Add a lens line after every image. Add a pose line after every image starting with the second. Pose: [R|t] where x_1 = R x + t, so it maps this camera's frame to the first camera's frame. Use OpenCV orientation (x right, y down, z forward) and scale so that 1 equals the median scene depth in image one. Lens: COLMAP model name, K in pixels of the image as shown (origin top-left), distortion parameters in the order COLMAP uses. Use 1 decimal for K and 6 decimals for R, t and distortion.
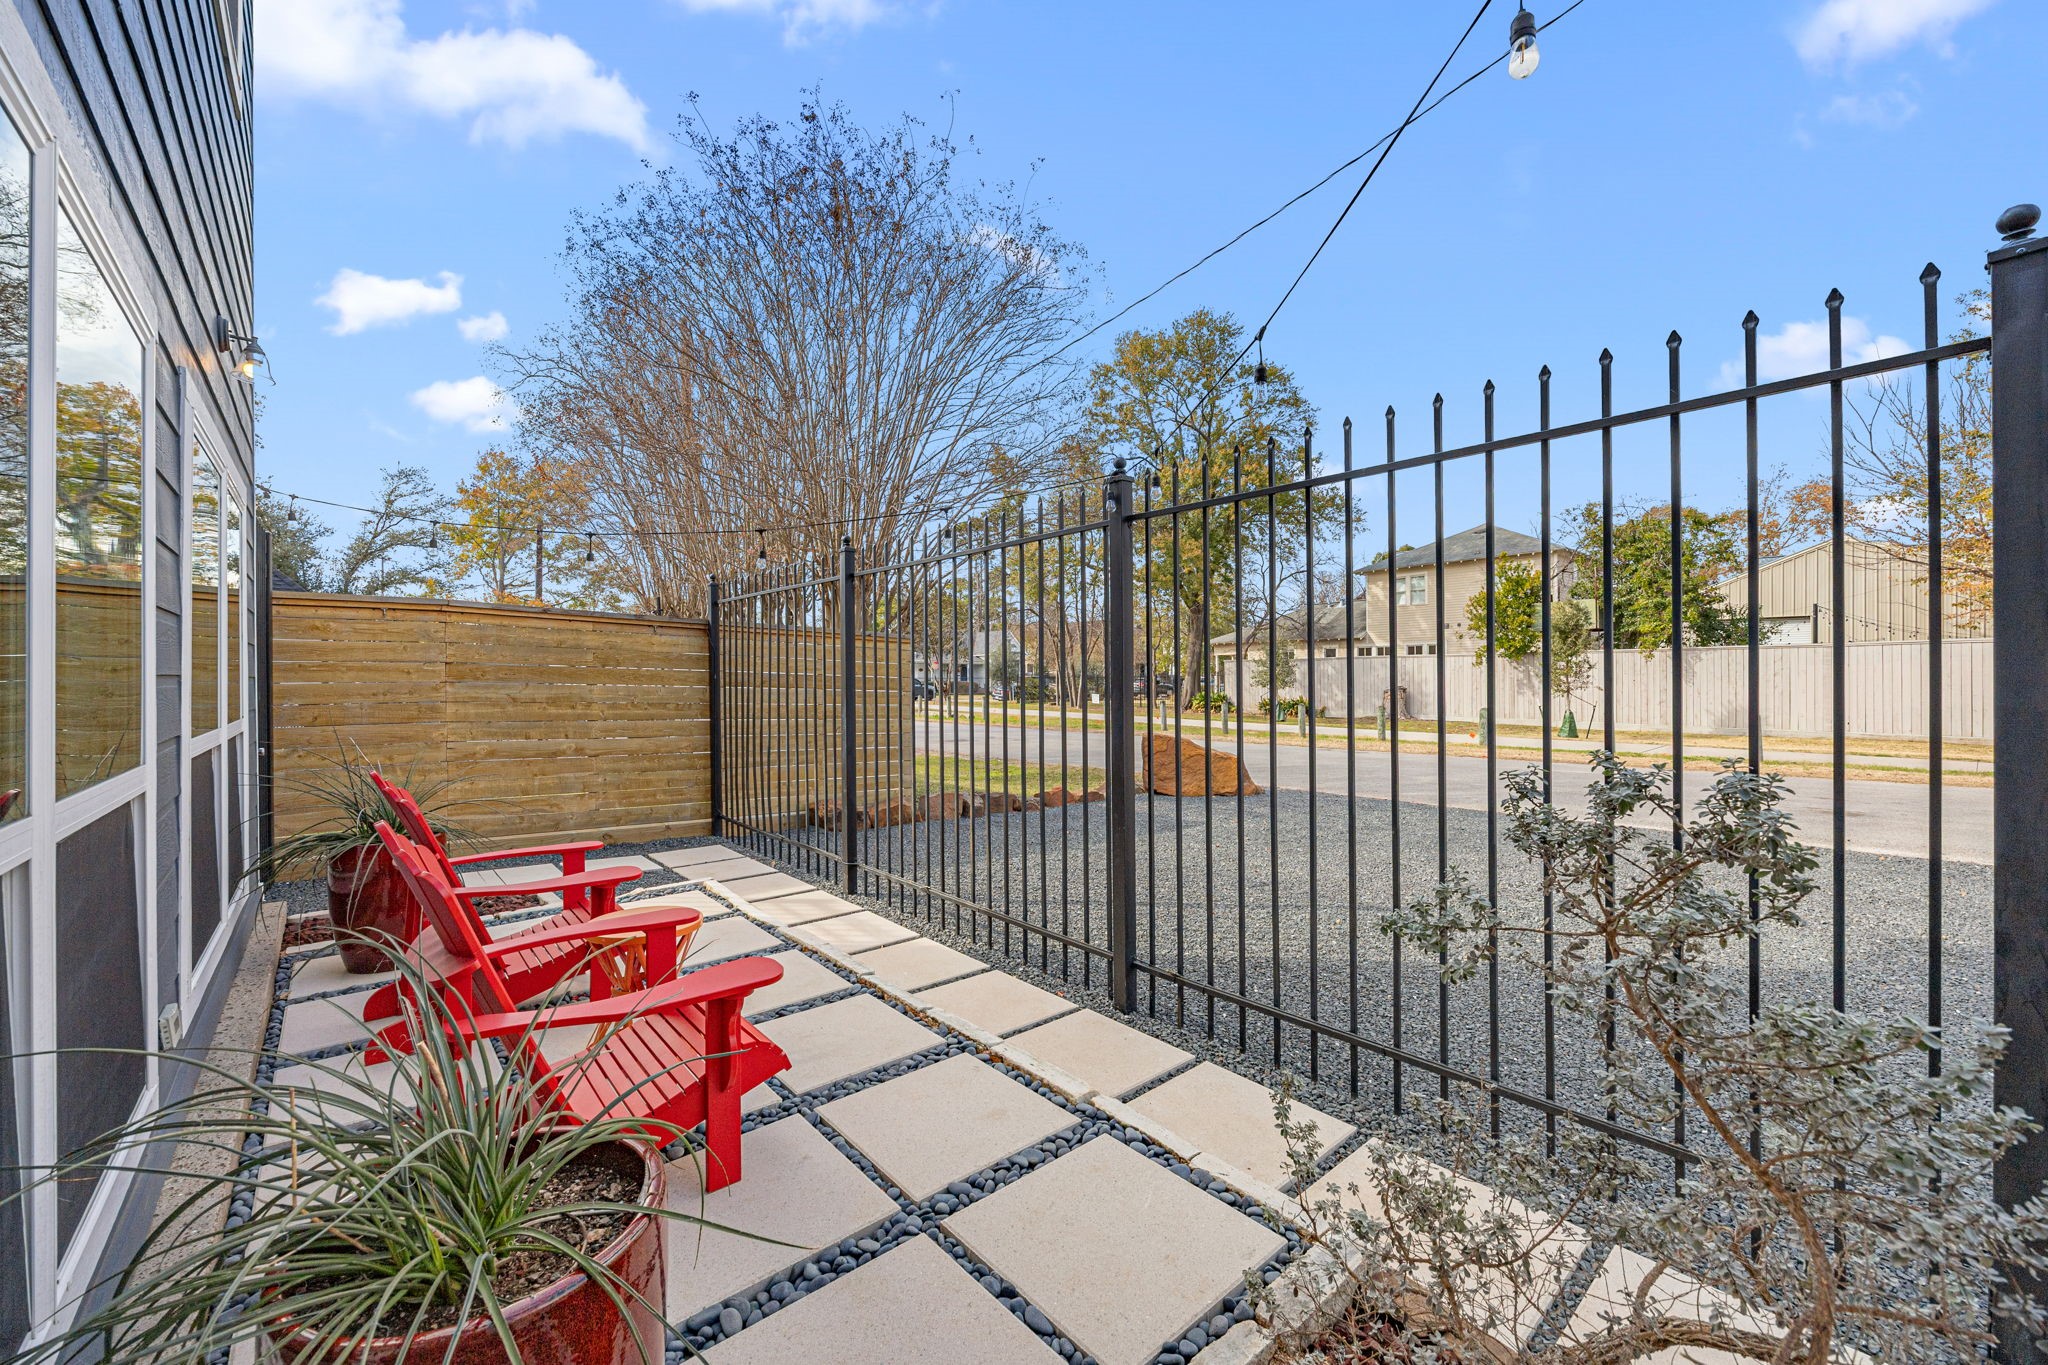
lens RADIAL K [[798.0, 0, 1024.0], [0, 798.0, 682.7], [0, 0, 1]] dist [0.002897, 0.000770]
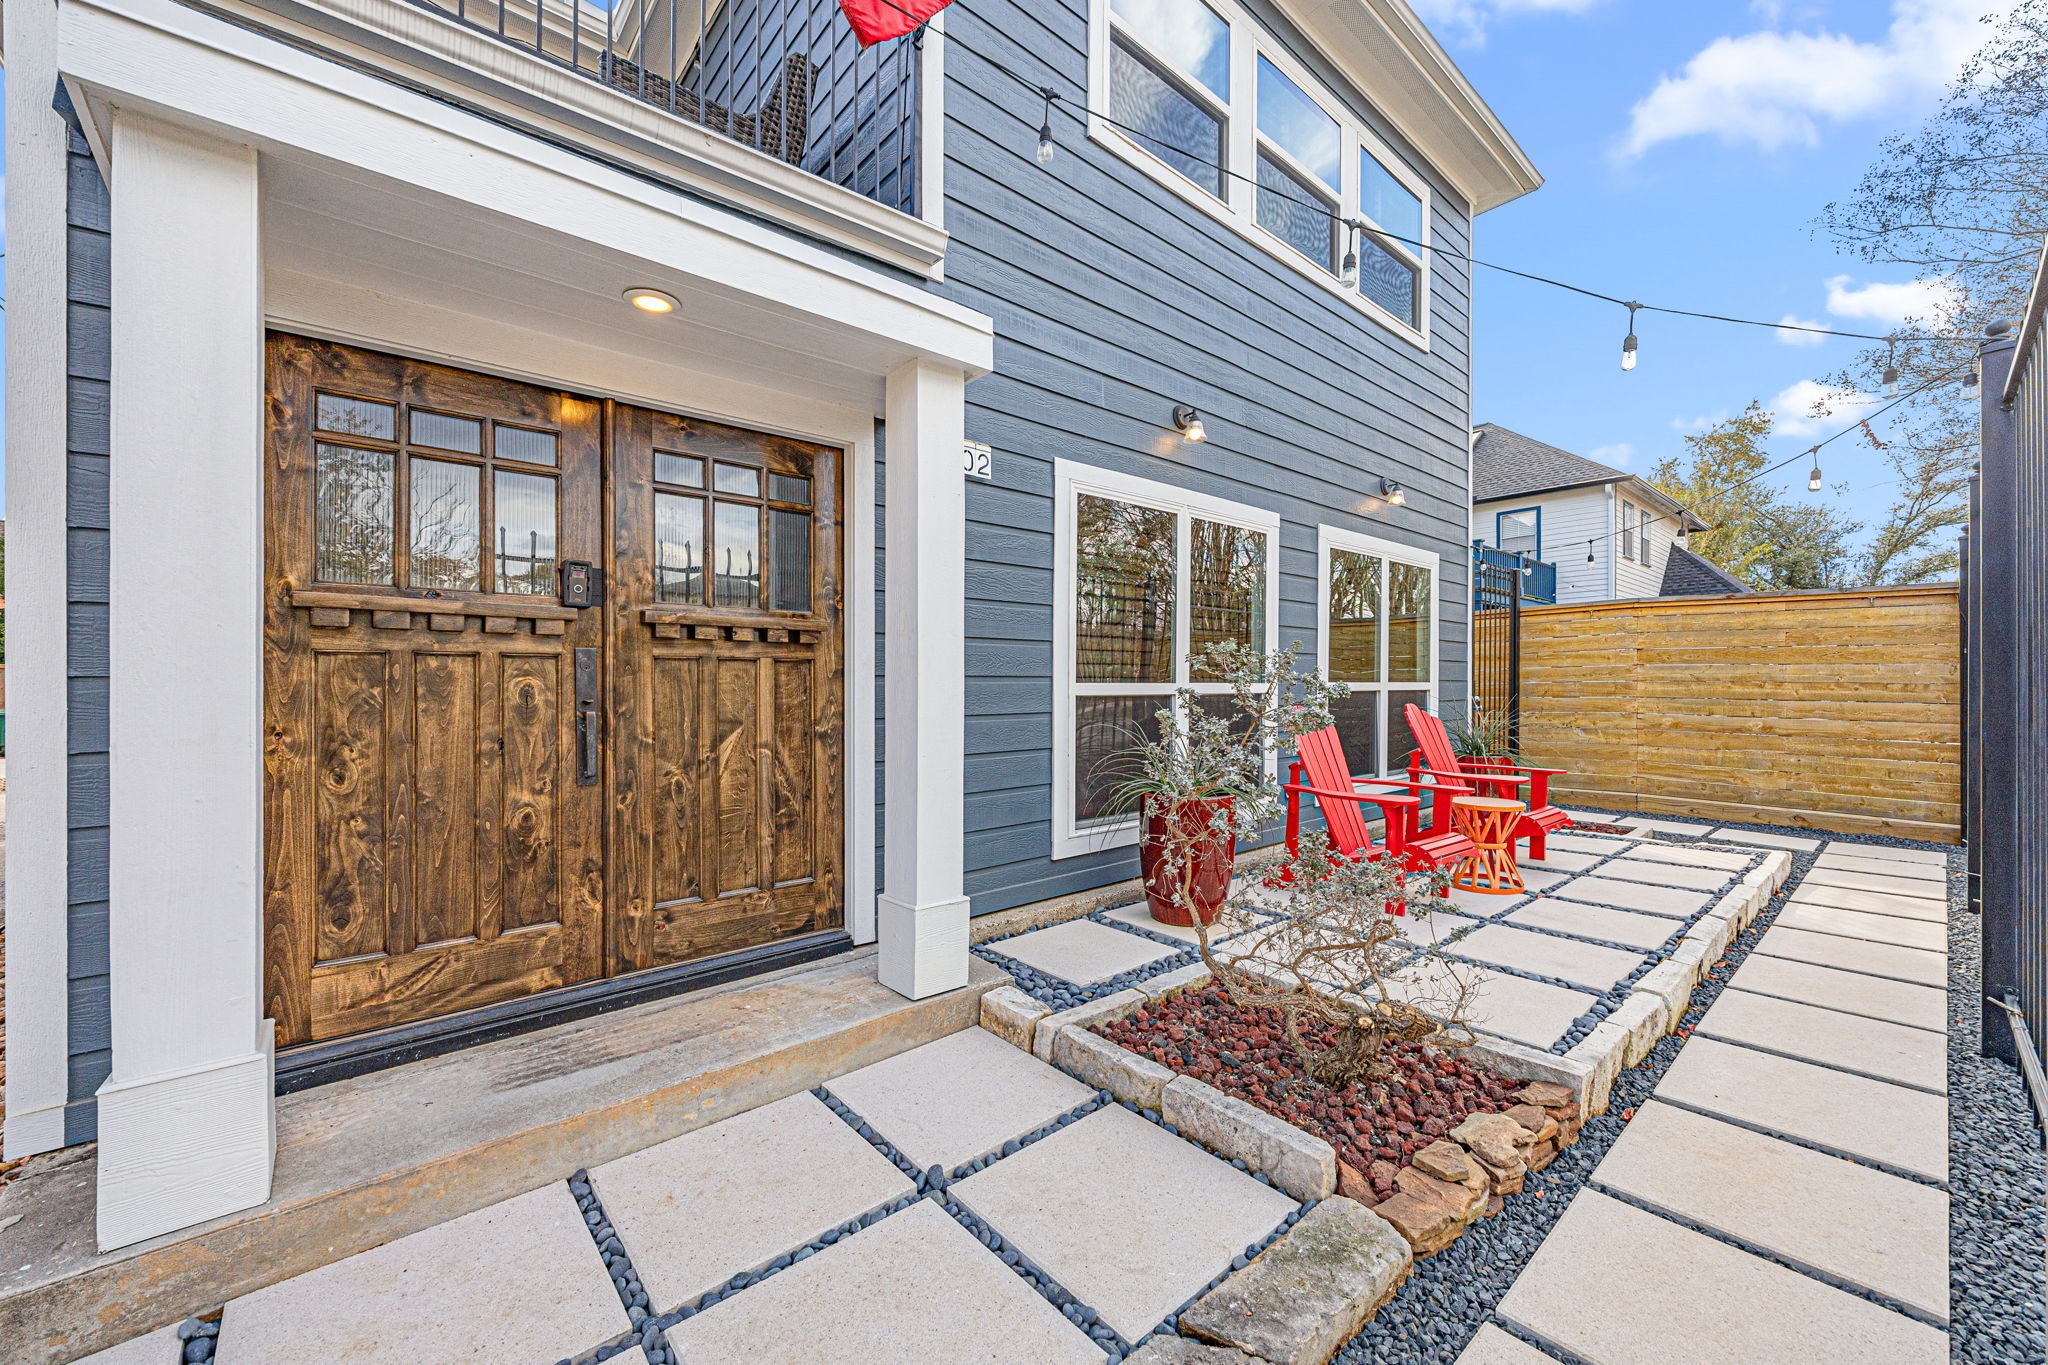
lens RADIAL K [[798.0, 0, 1002.9], [0, 798.0, 698.1], [0, 0, 1]] dist [0.002897, 0.000770]
pose [[-0.026446, 0.007833, -0.999620, 0.488977], [-0.001734, 0.999967, 0.007882, 0.038553], [0.999649, 0.001941, -0.026432, 0.047356]]
